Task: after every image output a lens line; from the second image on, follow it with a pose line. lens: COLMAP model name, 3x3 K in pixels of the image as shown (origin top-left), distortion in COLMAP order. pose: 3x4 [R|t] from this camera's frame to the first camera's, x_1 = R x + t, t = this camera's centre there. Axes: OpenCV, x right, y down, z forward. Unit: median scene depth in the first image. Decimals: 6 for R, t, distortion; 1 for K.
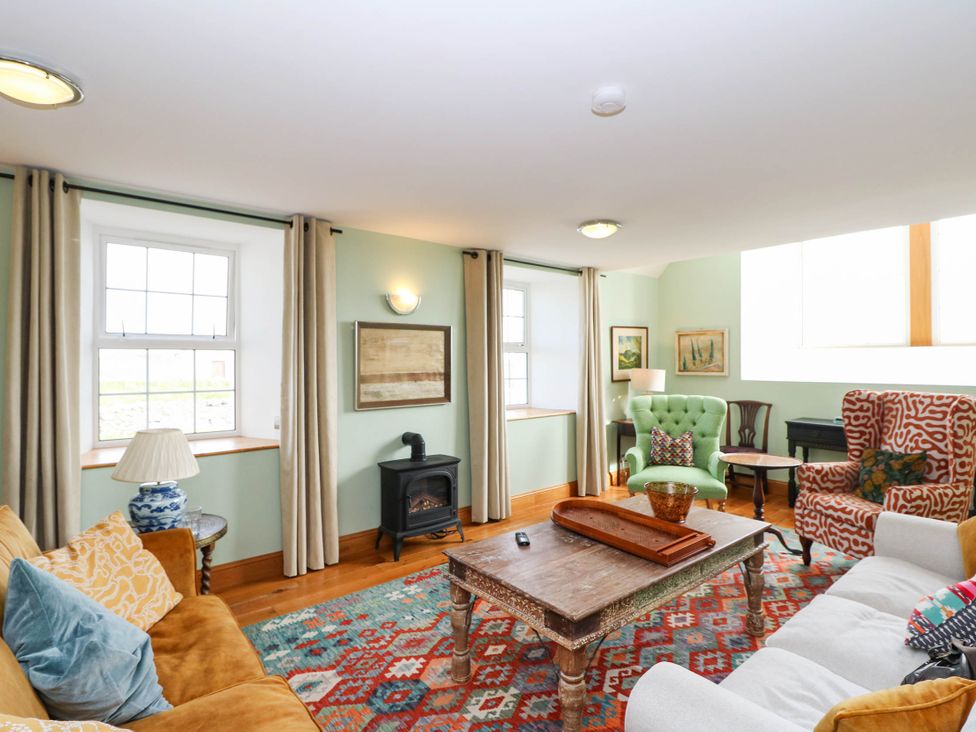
lens RADIAL K [[505.3, 0, 495.0], [0, 505.3, 355.8], [0, 0, 1]] dist [0.000839, -0.013071]
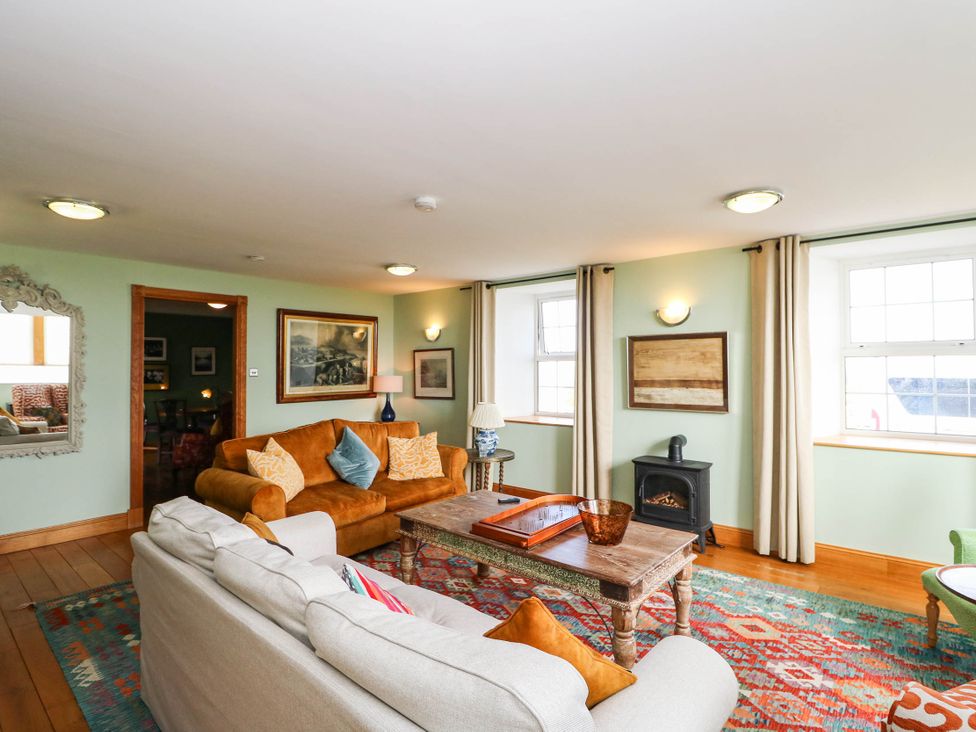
lens RADIAL K [[505.3, 0, 495.0], [0, 505.3, 355.8], [0, 0, 1]] dist [0.000839, -0.013071]
pose [[0.173380, -0.022465, -0.984599, 0.828124], [0.011077, 0.999721, -0.020859, 0.001374], [0.984793, -0.007290, 0.173580, 0.433446]]
